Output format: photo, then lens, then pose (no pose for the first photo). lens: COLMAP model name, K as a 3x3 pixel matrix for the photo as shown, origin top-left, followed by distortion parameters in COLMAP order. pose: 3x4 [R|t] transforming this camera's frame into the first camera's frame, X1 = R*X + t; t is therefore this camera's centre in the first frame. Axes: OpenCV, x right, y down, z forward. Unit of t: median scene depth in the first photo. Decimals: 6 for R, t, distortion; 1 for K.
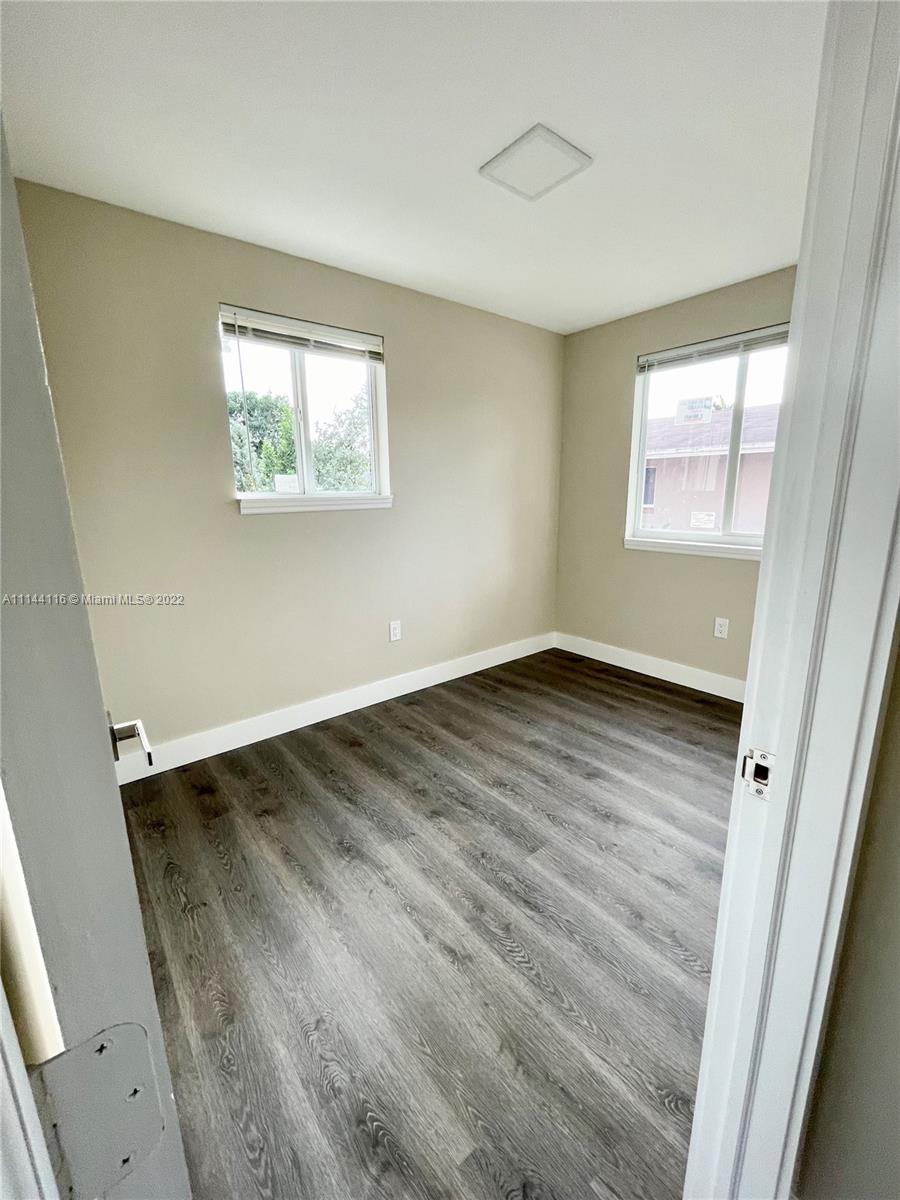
lens RADIAL K [[487.3, 0, 451.1], [0, 487.3, 596.9], [0, 0, 1]] dist [0.000399, -0.000001]
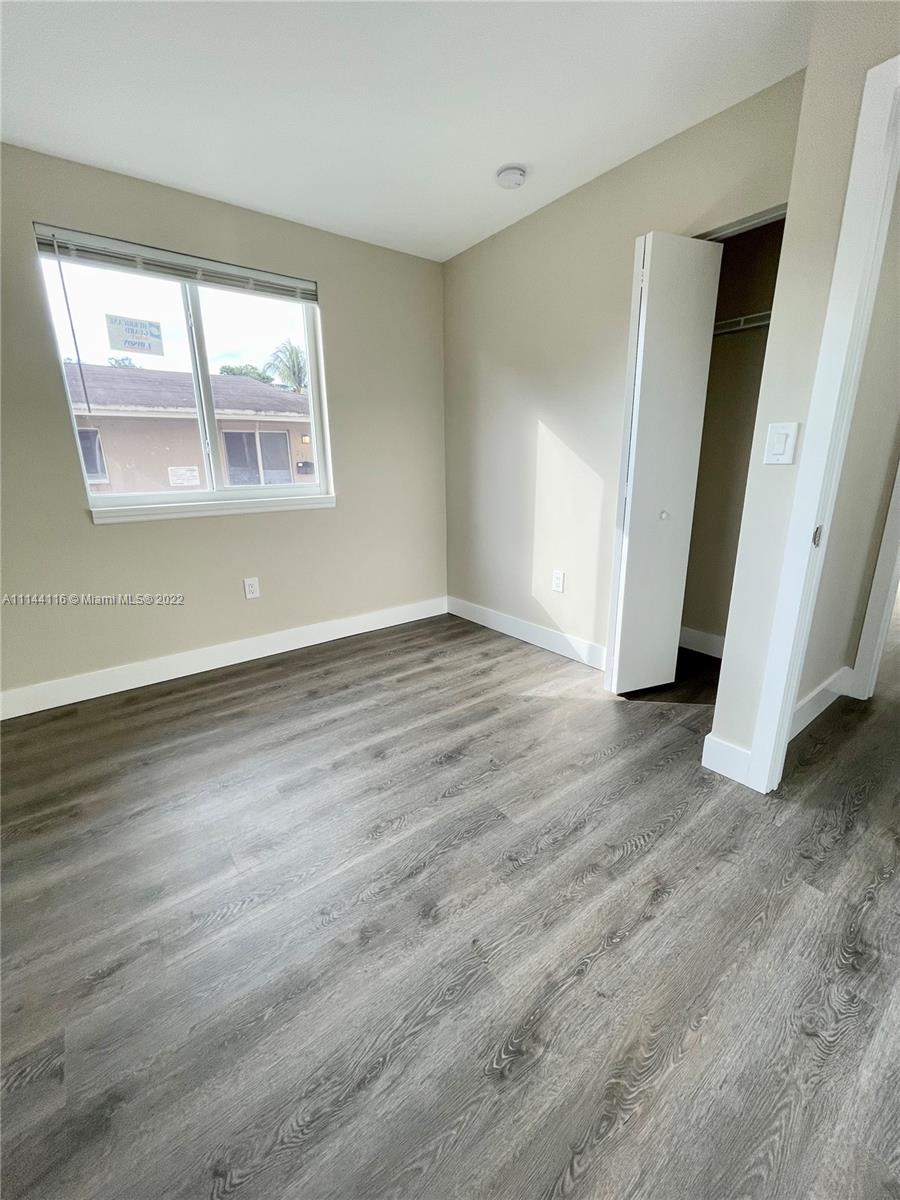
lens RADIAL K [[487.3, 0, 451.1], [0, 487.3, 596.9], [0, 0, 1]] dist [0.000399, -0.000001]
pose [[0.036873, -0.259774, 0.964965, -0.557866], [0.226188, 0.942731, 0.245146, -0.103221], [-0.973385, 0.209224, 0.093519, 0.841348]]
